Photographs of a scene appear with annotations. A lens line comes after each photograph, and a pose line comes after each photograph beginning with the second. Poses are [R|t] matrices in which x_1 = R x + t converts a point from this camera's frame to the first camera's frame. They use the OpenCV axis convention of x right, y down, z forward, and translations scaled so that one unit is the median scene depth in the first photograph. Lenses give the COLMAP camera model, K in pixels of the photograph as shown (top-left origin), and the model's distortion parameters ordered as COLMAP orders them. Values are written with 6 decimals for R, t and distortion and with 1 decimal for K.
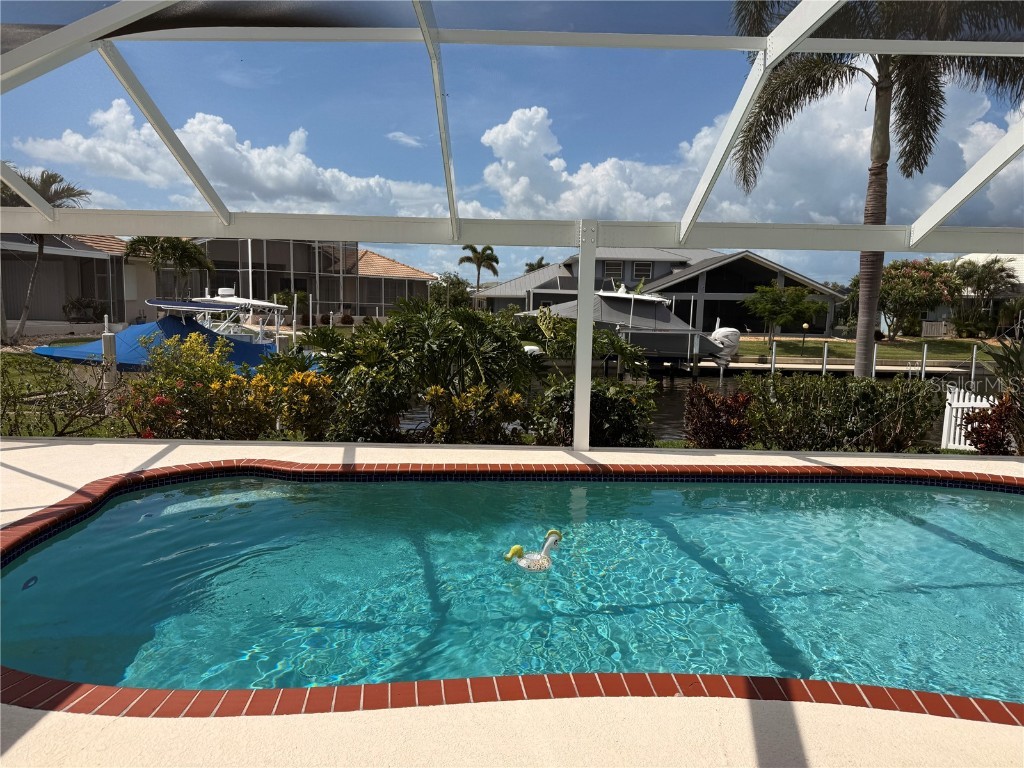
lens RADIAL K [[711.9, 0, 503.9], [0, 711.9, 387.8], [0, 0, 1]] dist [0.051417, -0.046536]
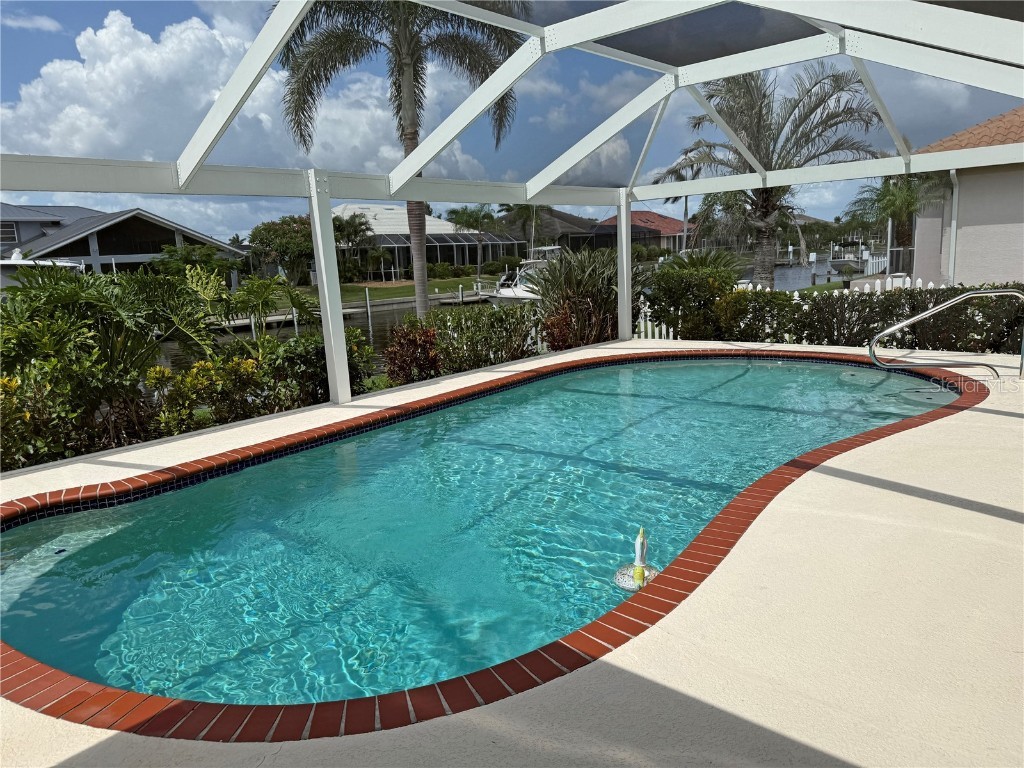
lens RADIAL K [[711.9, 0, 513.4], [0, 711.9, 385.8], [0, 0, 1]] dist [0.051417, -0.046536]
pose [[0.655542, -0.190128, 0.730833, -0.094778], [0.151305, 0.981231, 0.119552, -0.004065], [-0.739846, 0.032208, 0.672005, 0.029273]]
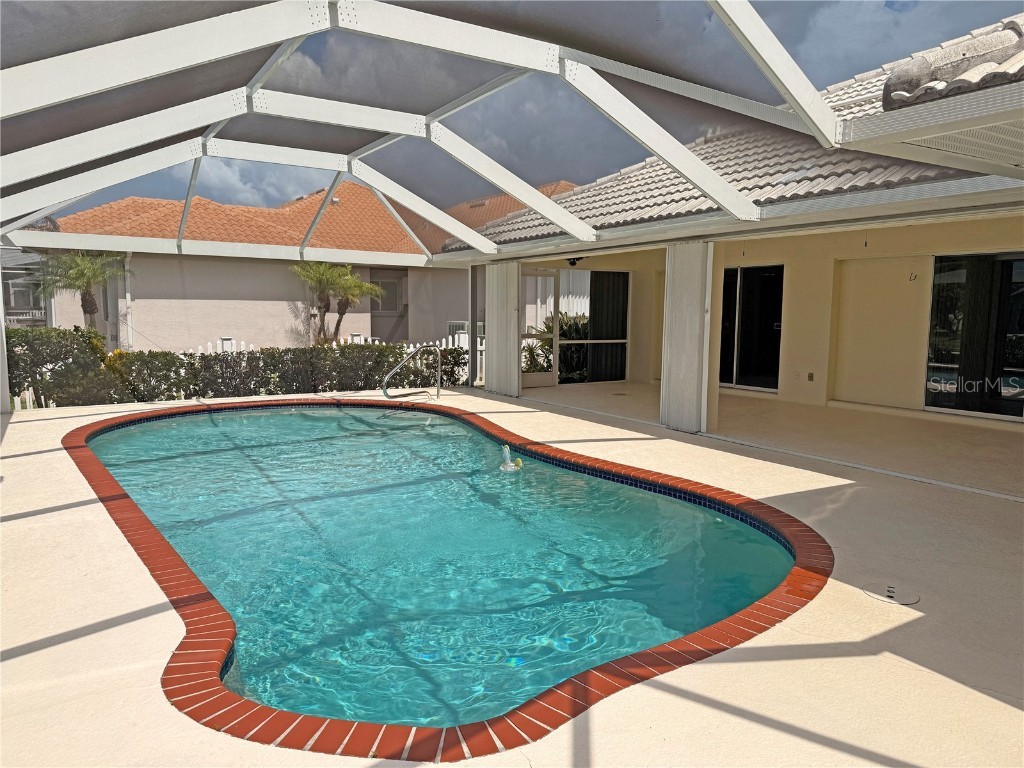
lens RADIAL K [[711.9, 0, 510.0], [0, 711.9, 382.5], [0, 0, 1]] dist [0.051417, -0.046536]
pose [[-0.537935, -0.115963, 0.834972, -0.131297], [0.074120, 0.980151, 0.183878, -0.020754], [-0.839721, 0.160802, -0.518662, 0.166081]]
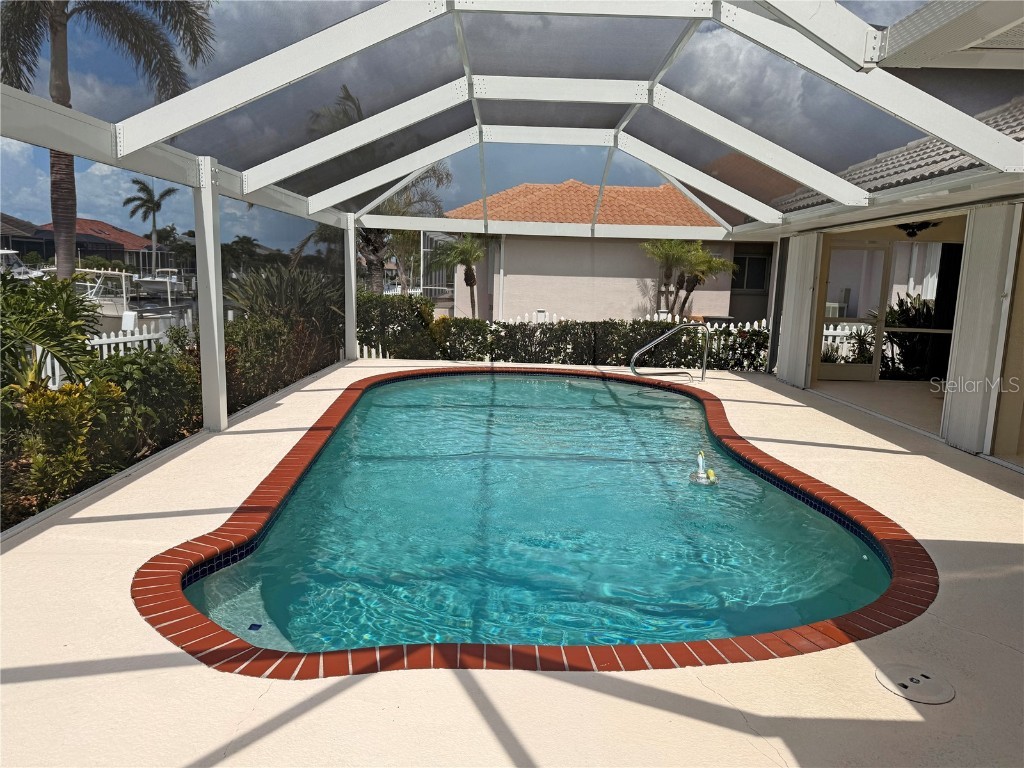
lens RADIAL K [[711.9, 0, 509.8], [0, 711.9, 387.3], [0, 0, 1]] dist [0.051417, -0.046536]
pose [[-0.009396, -0.174724, 0.984573, -0.143648], [0.082332, 0.981138, 0.174900, -0.015756], [-0.996561, 0.082705, 0.005166, 0.119305]]
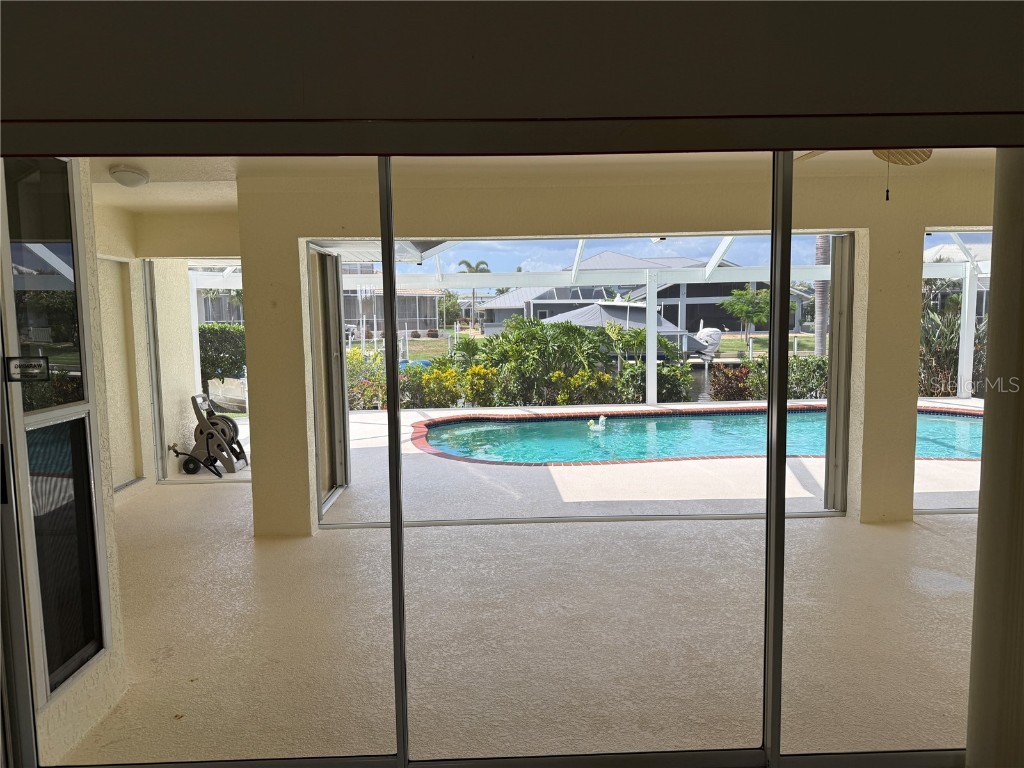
lens RADIAL K [[711.9, 0, 503.8], [0, 711.9, 388.0], [0, 0, 1]] dist [0.051417, -0.046536]
pose [[0.998541, -0.043887, 0.031469, -0.058838], [0.044250, 0.998961, -0.010935, 0.010246], [-0.030956, 0.012312, 0.999445, -0.134260]]
